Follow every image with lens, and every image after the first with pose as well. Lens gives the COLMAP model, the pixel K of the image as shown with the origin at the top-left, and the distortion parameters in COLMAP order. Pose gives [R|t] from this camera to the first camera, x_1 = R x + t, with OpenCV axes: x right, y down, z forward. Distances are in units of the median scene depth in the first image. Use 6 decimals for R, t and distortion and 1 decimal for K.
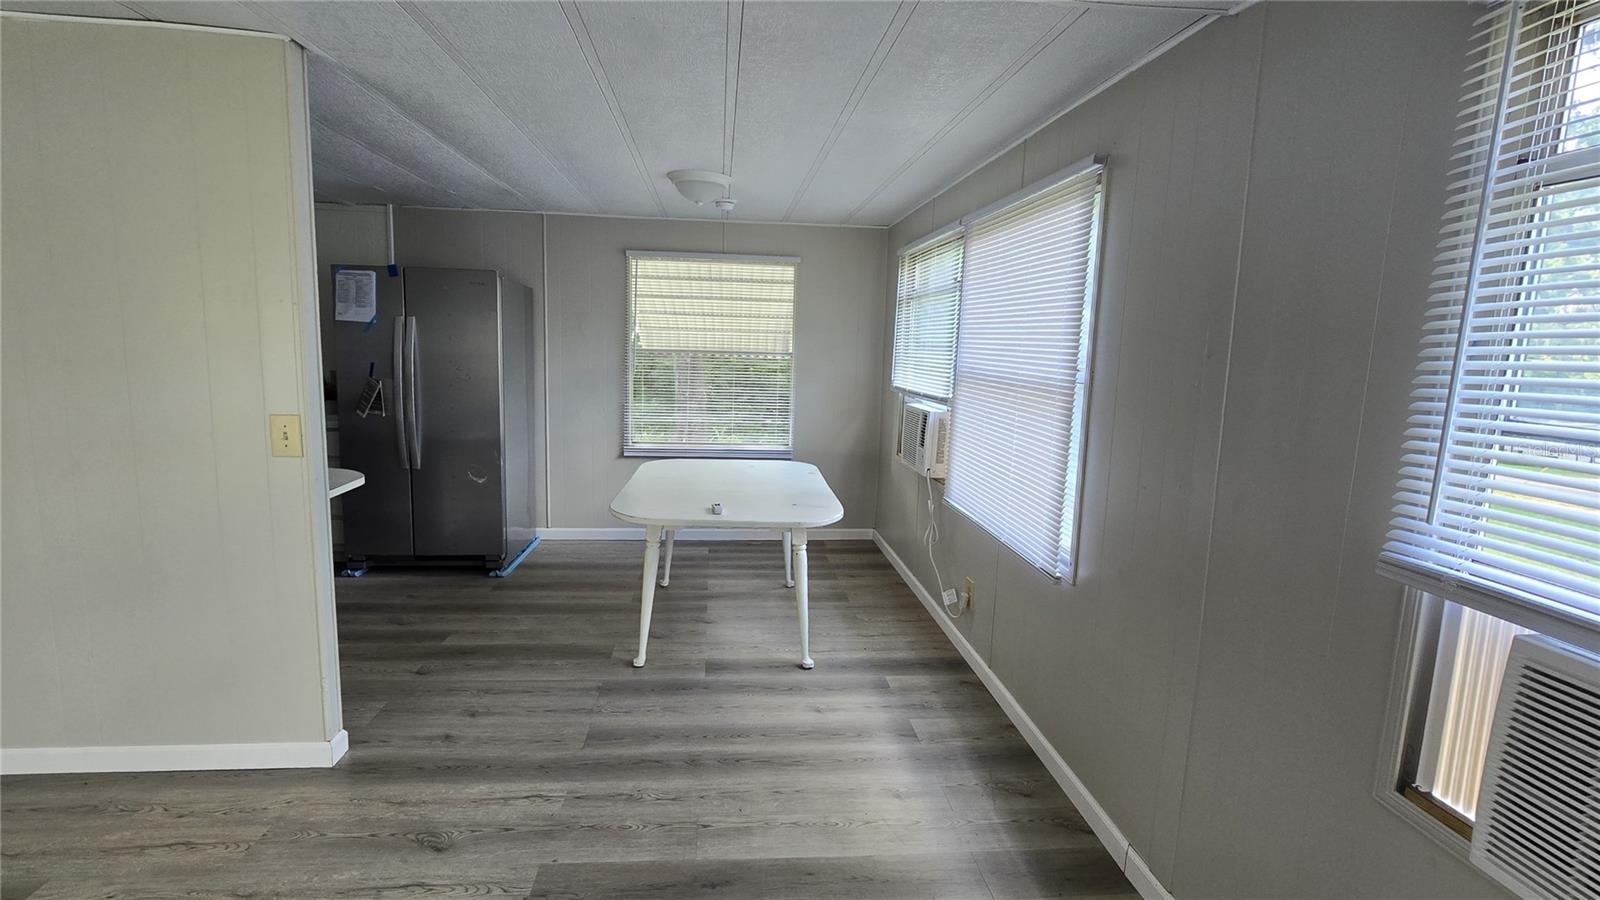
lens RADIAL K [[682.4, 0, 799.8], [0, 682.4, 446.3], [0, 0, 1]] dist [-0.000809, -0.000128]
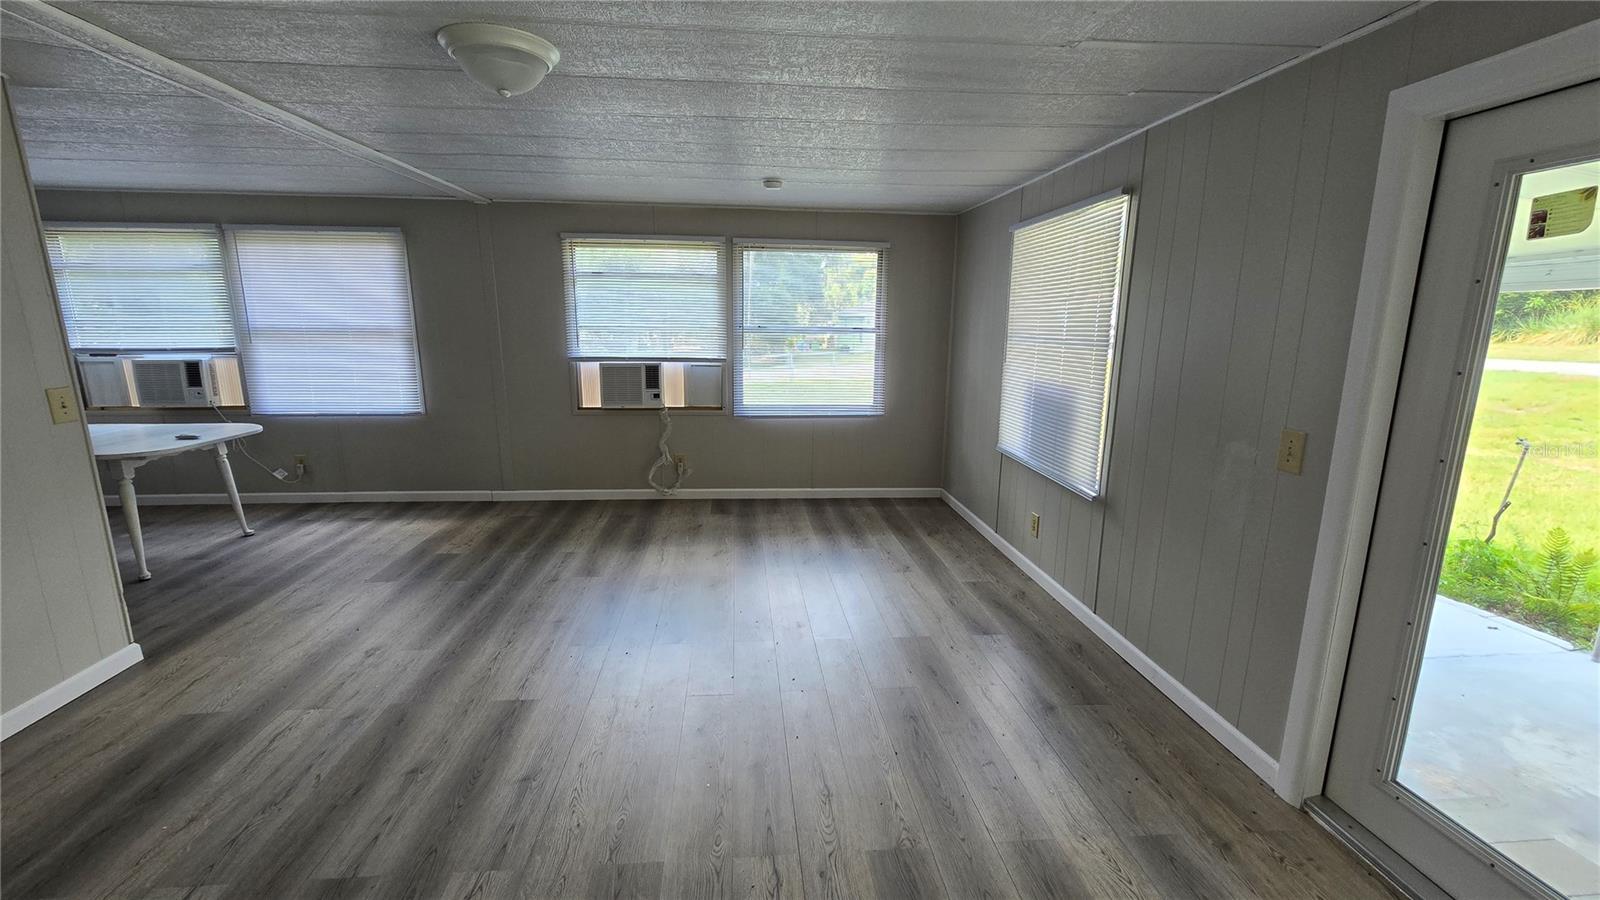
lens RADIAL K [[654.3, 0, 793.4], [0, 654.3, 447.0], [0, 0, 1]] dist [-0.003251, -0.000587]
pose [[-0.013631, -0.217088, 0.976057, -1.591050], [0.113784, 0.969470, 0.217212, -0.038991], [-0.993412, 0.114021, 0.011486, -0.244429]]
